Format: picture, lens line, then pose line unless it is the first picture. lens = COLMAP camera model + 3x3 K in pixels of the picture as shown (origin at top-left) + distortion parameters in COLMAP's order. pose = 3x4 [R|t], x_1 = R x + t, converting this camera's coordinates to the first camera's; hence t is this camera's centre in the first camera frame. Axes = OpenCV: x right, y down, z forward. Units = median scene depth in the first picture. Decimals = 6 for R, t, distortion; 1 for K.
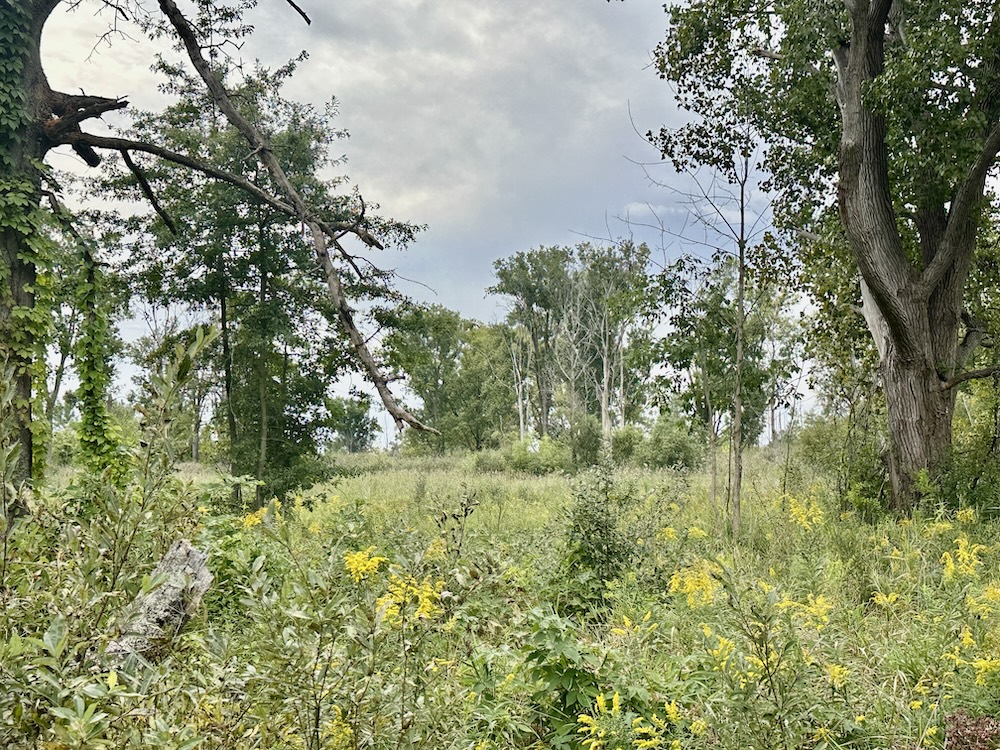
lens RADIAL K [[1370.0, 0, 500.0], [0, 1370.0, 375.0], [0, 0, 1]] dist [0.000600, -0.000084]
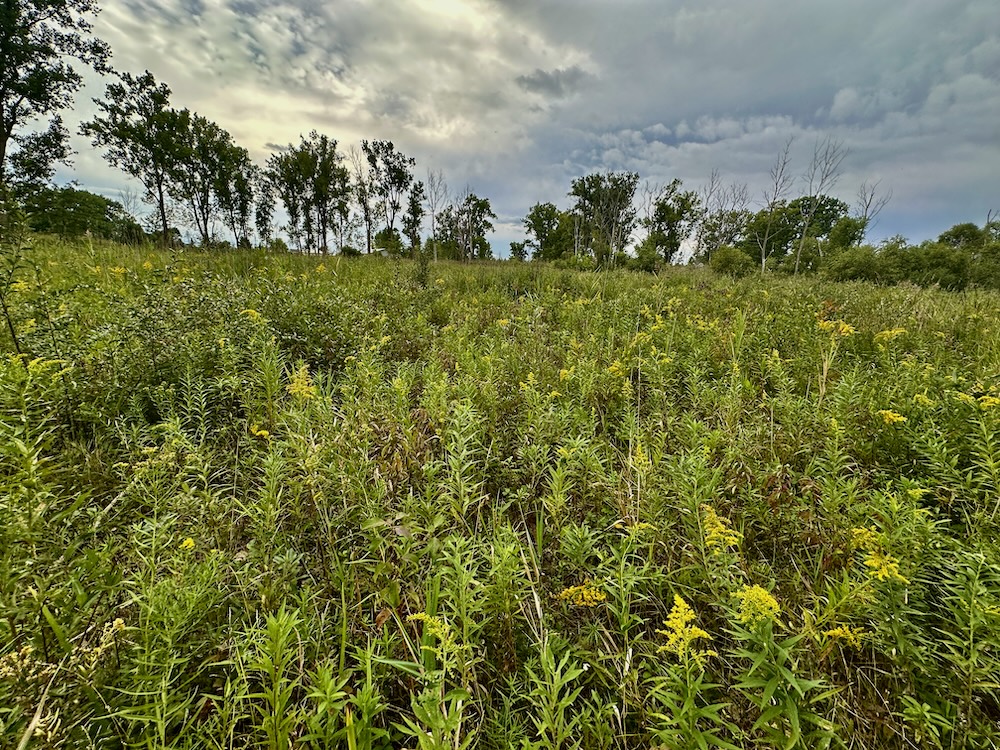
lens RADIAL K [[400.1, 0, 500.0], [0, 400.1, 375.0], [0, 0, 1]] dist [-0.001835, -0.000363]
pose [[0.985277, 0.099358, -0.139134, 0.003050], [-0.048865, 0.943506, 0.327733, 0.016633], [0.163836, -0.316109, 0.934469, 0.204129]]
